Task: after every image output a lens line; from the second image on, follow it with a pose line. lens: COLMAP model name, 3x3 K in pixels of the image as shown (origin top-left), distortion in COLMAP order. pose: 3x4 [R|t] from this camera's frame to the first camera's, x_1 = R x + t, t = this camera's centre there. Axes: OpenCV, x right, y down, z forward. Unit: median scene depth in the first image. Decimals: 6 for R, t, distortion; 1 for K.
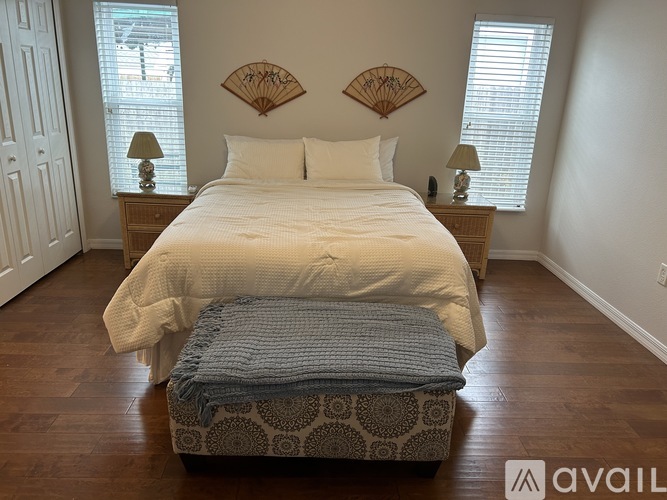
lens RADIAL K [[508.1, 0, 333.0], [0, 508.1, 246.9], [0, 0, 1]] dist [0.041137, -0.005651]
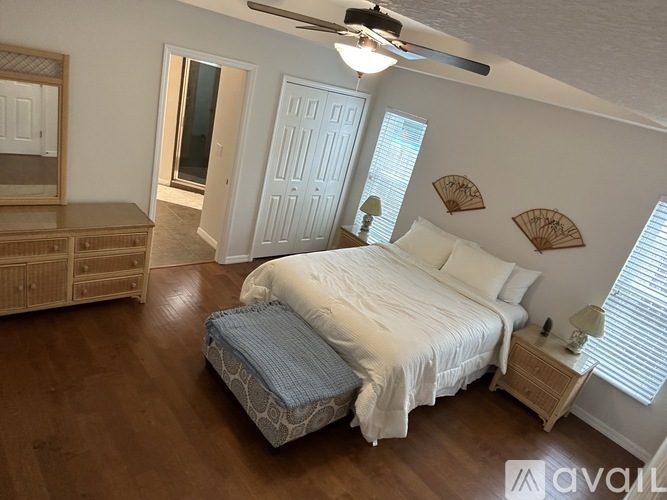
lens RADIAL K [[454.3, 0, 333.5], [0, 454.3, 252.3], [0, 0, 1]] dist [0.036596, -0.001123]
pose [[0.616680, 0.400743, -0.677577, 0.524452], [-0.434230, 0.891104, 0.131826, -0.196915], [0.656620, 0.212930, 0.723541, -0.023825]]
